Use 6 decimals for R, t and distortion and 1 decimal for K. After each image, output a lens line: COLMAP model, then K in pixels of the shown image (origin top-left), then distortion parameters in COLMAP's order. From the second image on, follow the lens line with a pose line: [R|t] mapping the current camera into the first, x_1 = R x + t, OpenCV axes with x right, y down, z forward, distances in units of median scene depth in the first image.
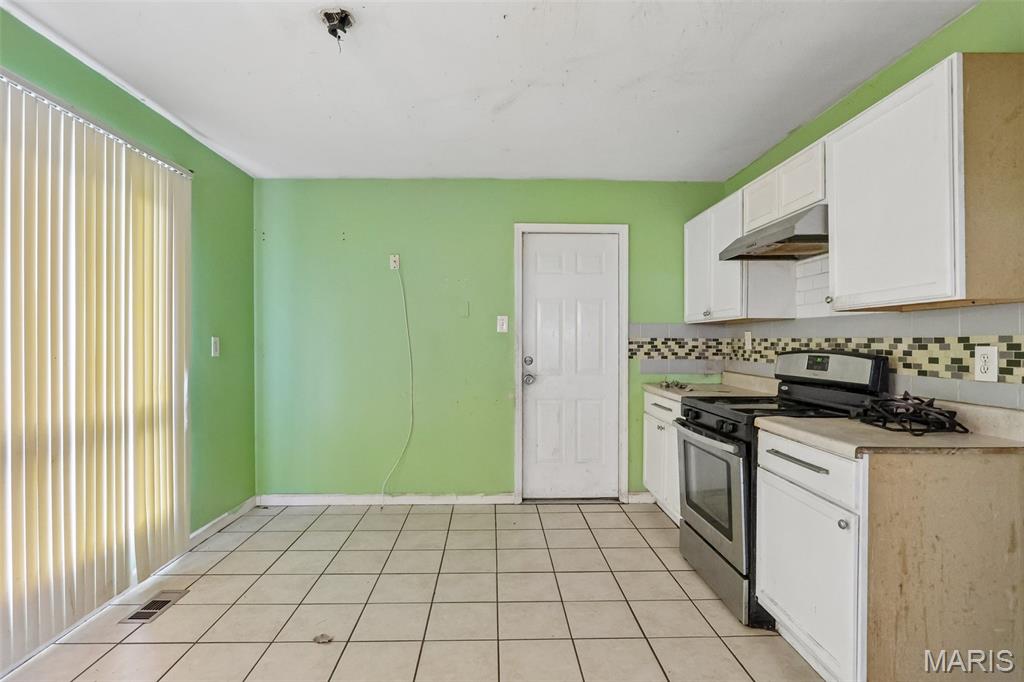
lens RADIAL K [[510.7, 0, 509.8], [0, 510.7, 344.5], [0, 0, 1]] dist [-0.004578, 0.000289]
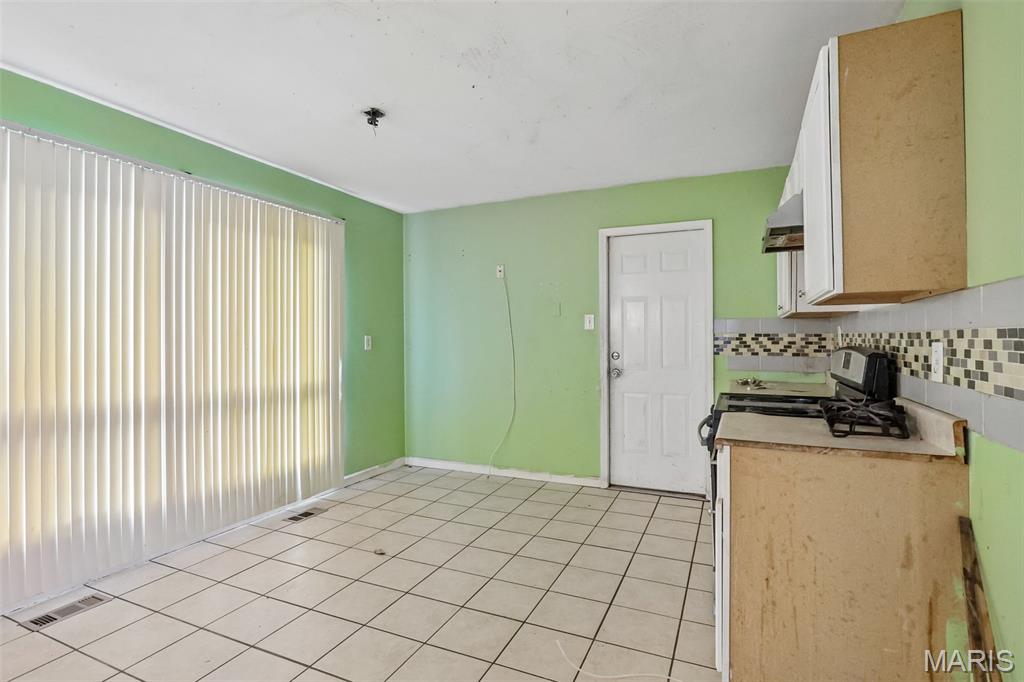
lens RADIAL K [[507.7, 0, 509.9], [0, 507.7, 338.3], [0, 0, 1]] dist [-0.007024, 0.001254]
pose [[0.899588, -0.003653, -0.436724, 0.328133], [0.001822, 0.999988, -0.004612, -0.000494], [0.436736, 0.003353, 0.899583, -0.055976]]
